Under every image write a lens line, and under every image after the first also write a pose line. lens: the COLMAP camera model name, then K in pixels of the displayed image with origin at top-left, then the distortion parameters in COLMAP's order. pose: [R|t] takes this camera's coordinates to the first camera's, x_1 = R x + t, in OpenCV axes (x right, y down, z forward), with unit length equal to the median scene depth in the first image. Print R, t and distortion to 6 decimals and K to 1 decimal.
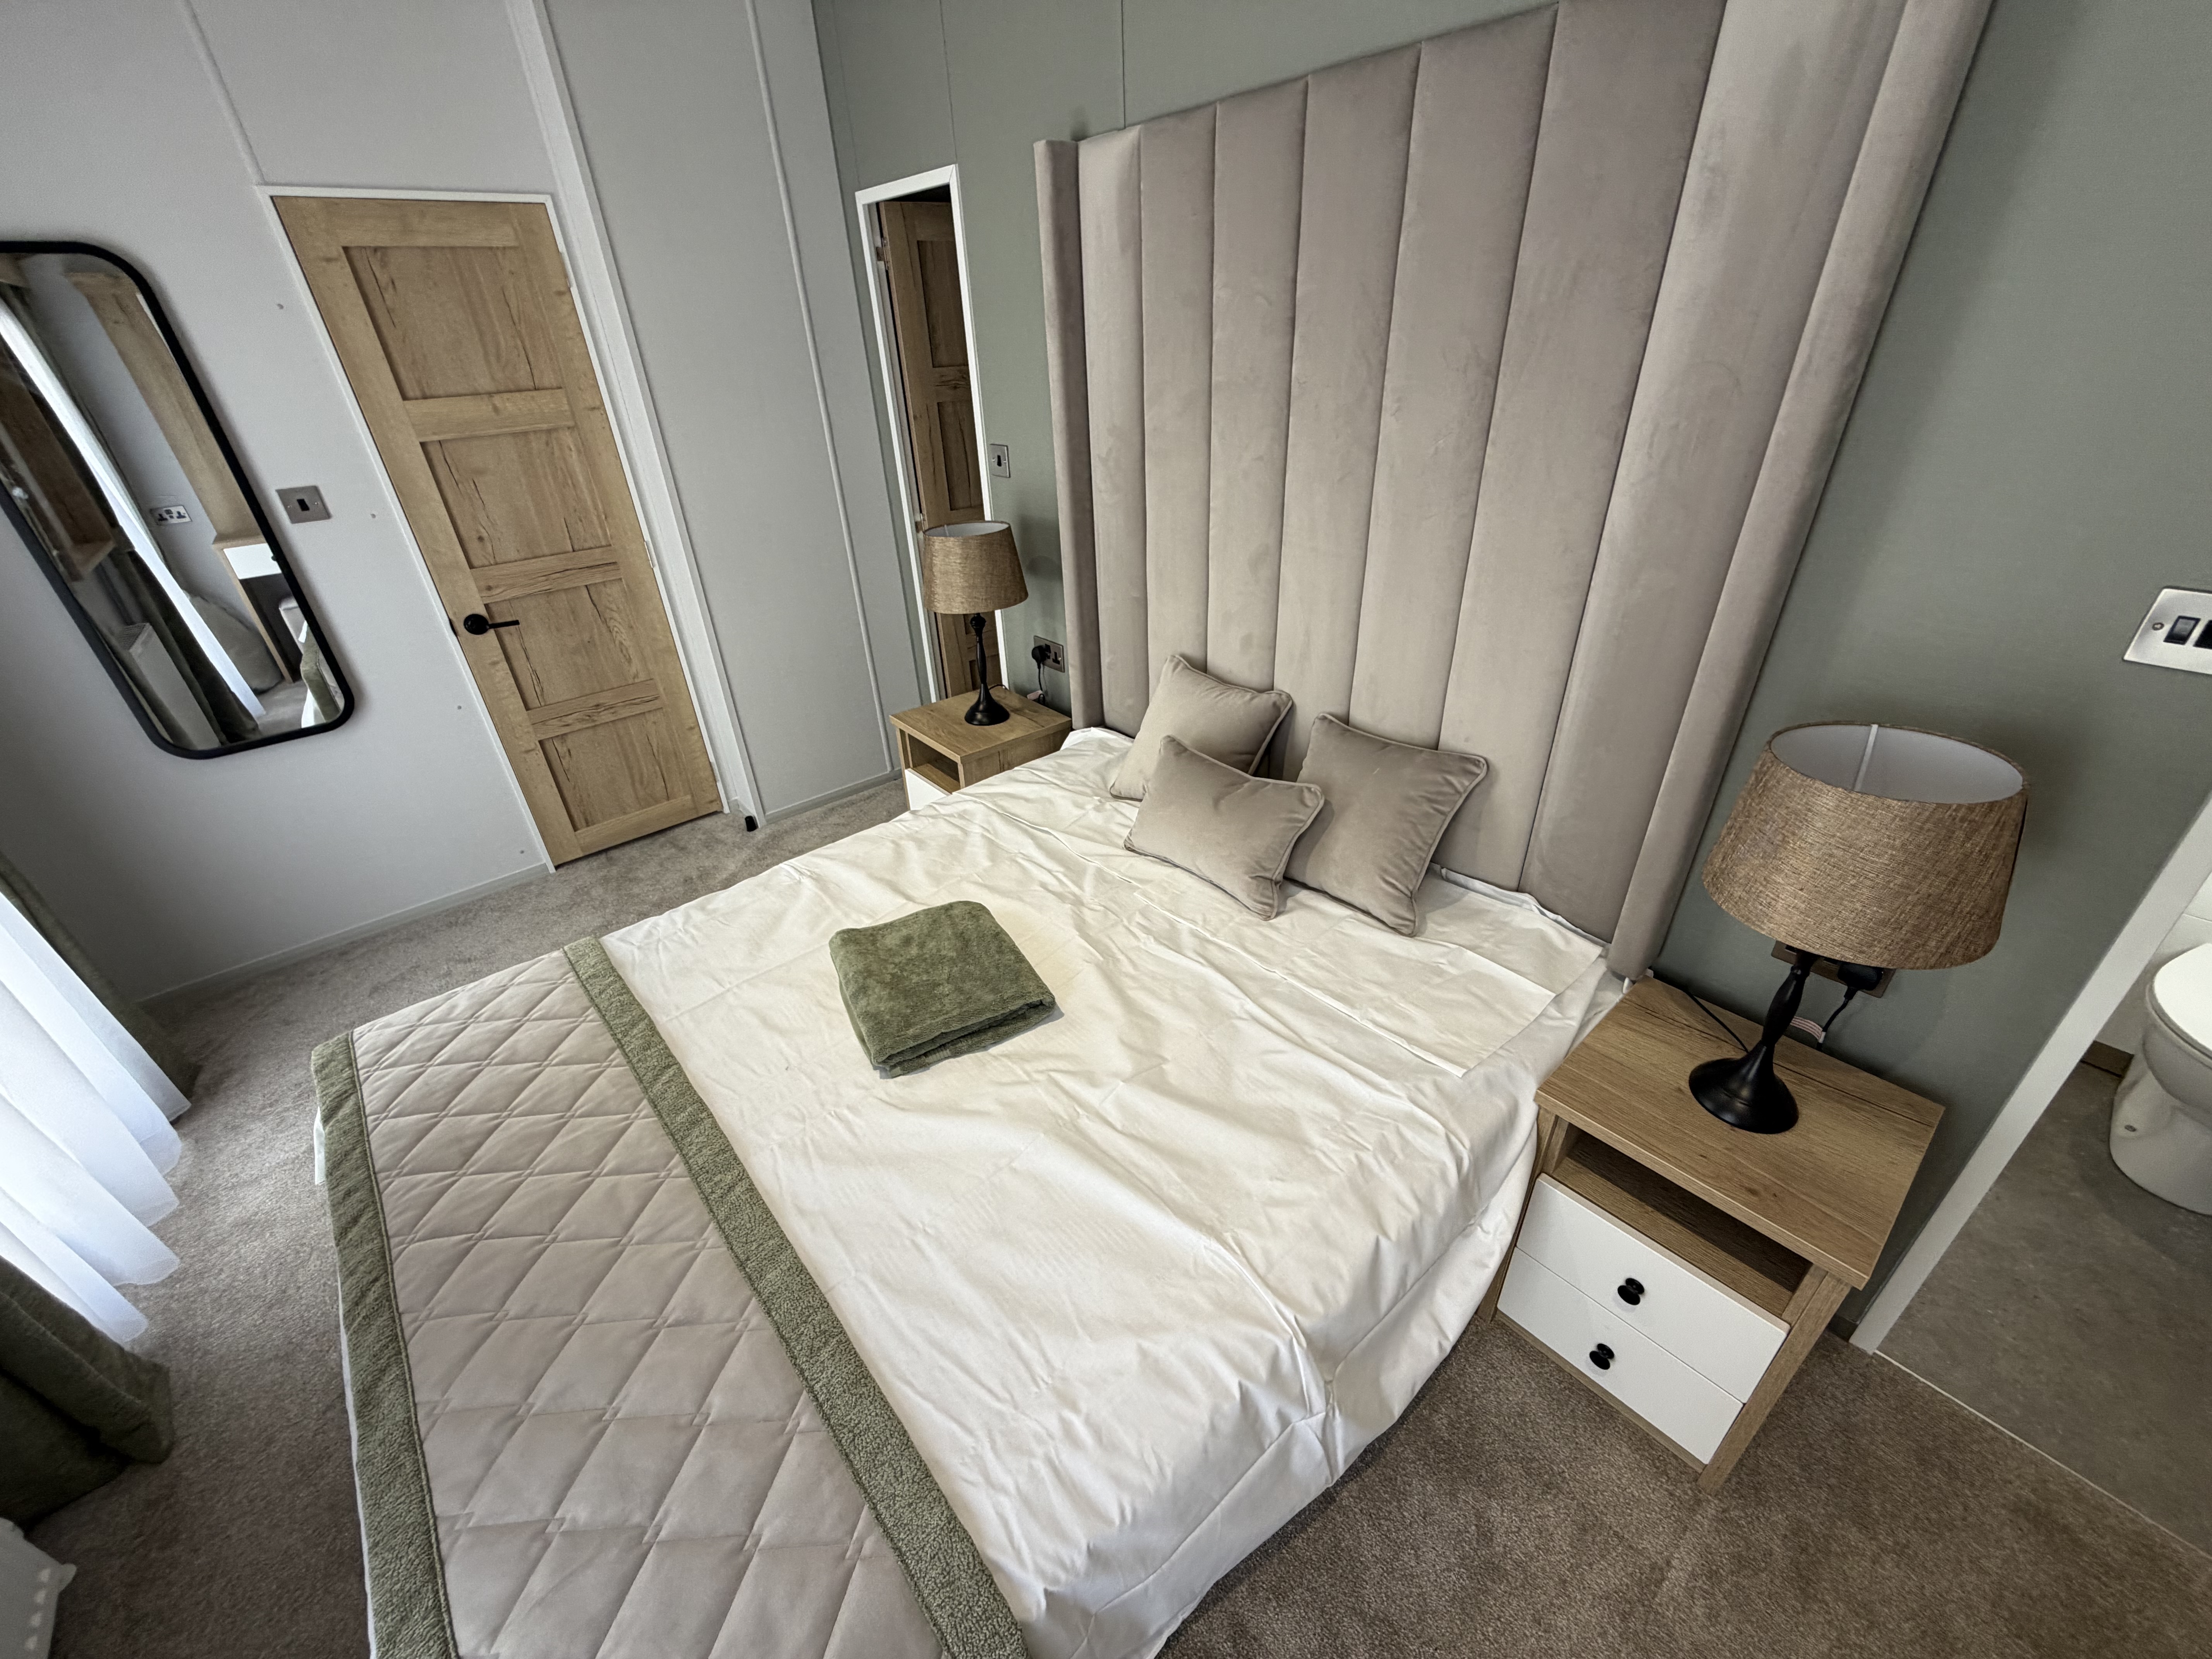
lens RADIAL K [[882.9, 0, 1106.0], [0, 882.9, 829.5], [0, 0, 1]] dist [-0.003878, -0.000223]
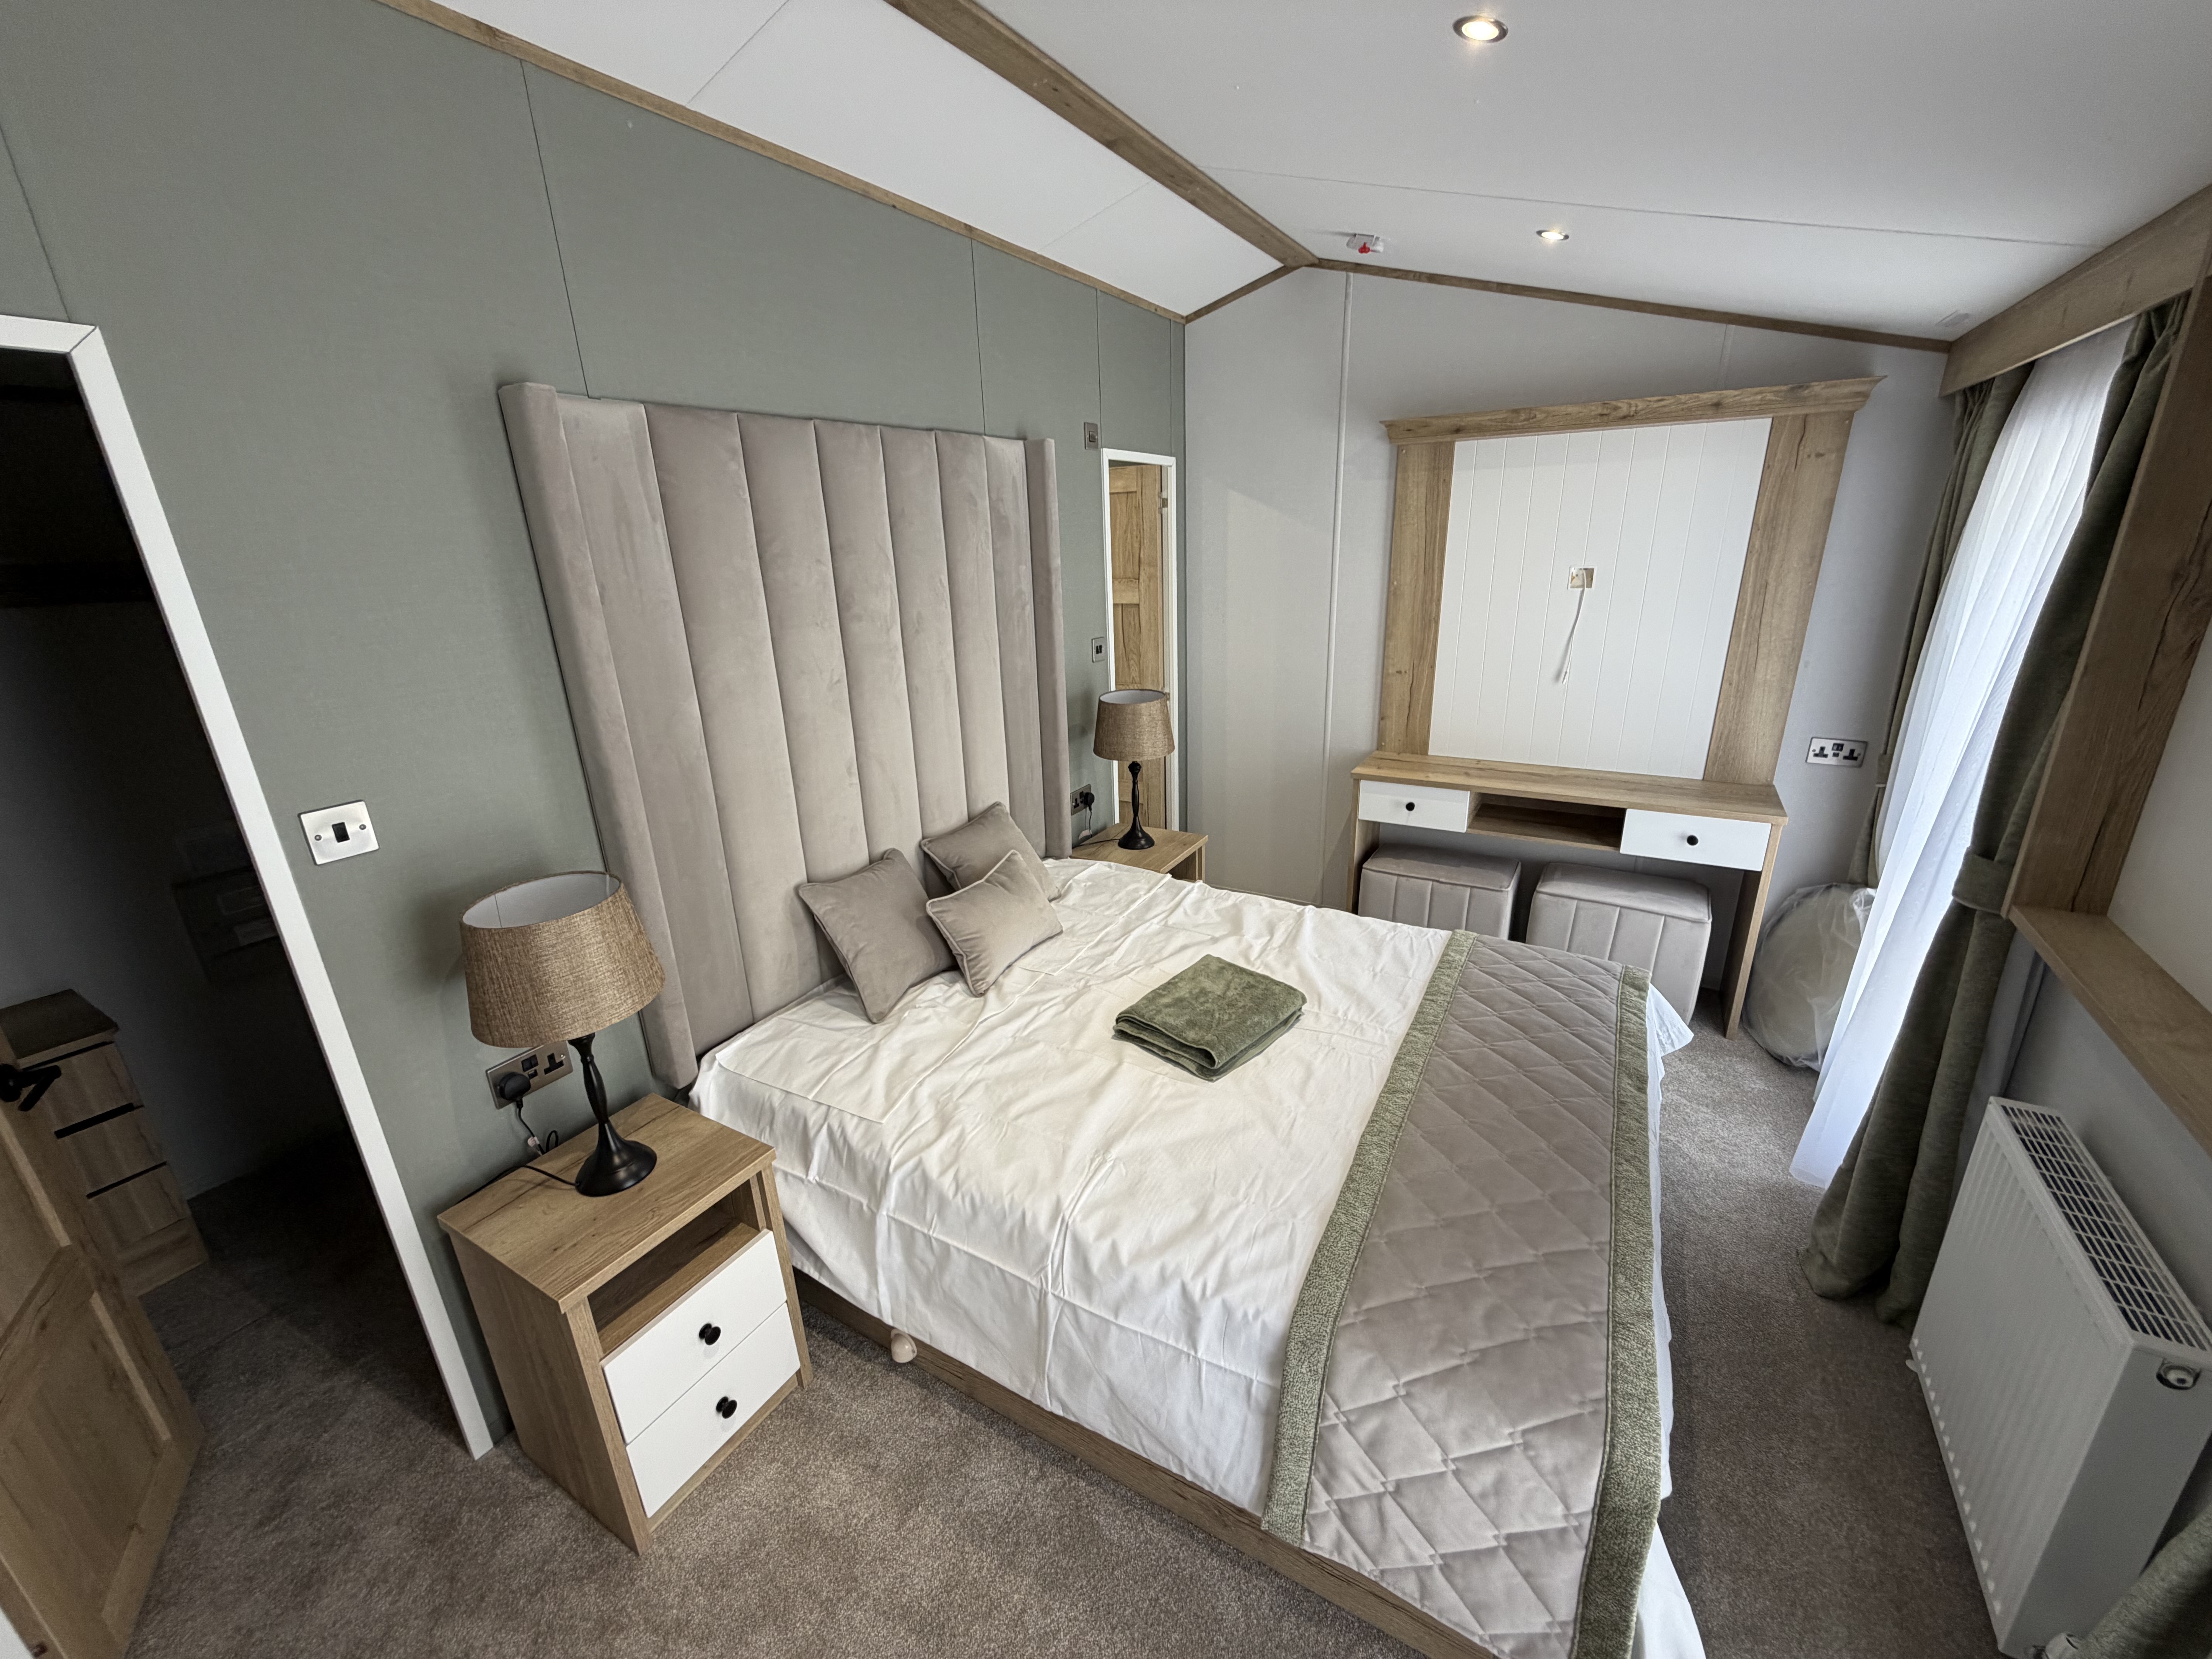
lens RADIAL K [[882.9, 0, 1106.0], [0, 882.9, 829.5], [0, 0, 1]] dist [-0.003878, -0.000223]
pose [[-0.326100, -0.259337, 0.909067, -1.031857], [0.515535, 0.757265, 0.400964, -0.525911], [-0.792390, 0.599411, -0.113247, 0.912091]]
